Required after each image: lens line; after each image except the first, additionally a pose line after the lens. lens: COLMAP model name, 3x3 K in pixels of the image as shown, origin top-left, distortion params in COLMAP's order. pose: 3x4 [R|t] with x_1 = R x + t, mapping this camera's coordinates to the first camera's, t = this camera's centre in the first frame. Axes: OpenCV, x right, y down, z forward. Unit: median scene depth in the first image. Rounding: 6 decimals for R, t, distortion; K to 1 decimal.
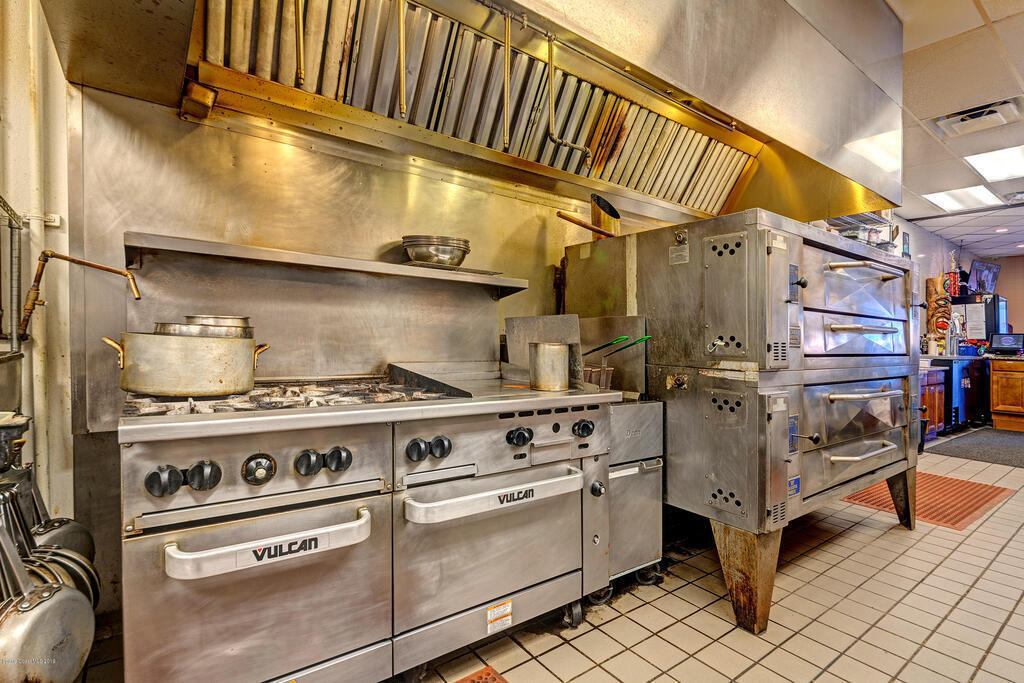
lens RADIAL K [[486.8, 0, 512.0], [0, 486.8, 341.5], [0, 0, 1]] dist [-0.002964, -0.000353]
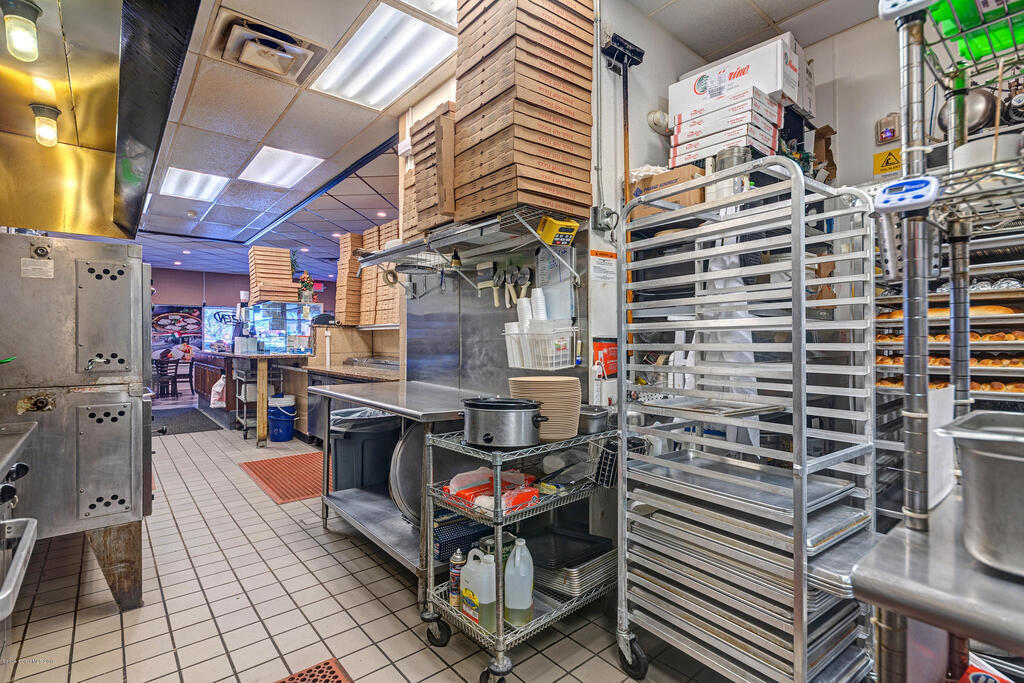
lens RADIAL K [[486.8, 0, 512.0], [0, 486.8, 341.5], [0, 0, 1]] dist [-0.002964, -0.000353]
pose [[-0.057387, -0.022921, 0.998089, -0.695285], [0.012614, 0.999640, 0.023682, -0.052752], [-0.998272, 0.013949, -0.057077, 0.157689]]
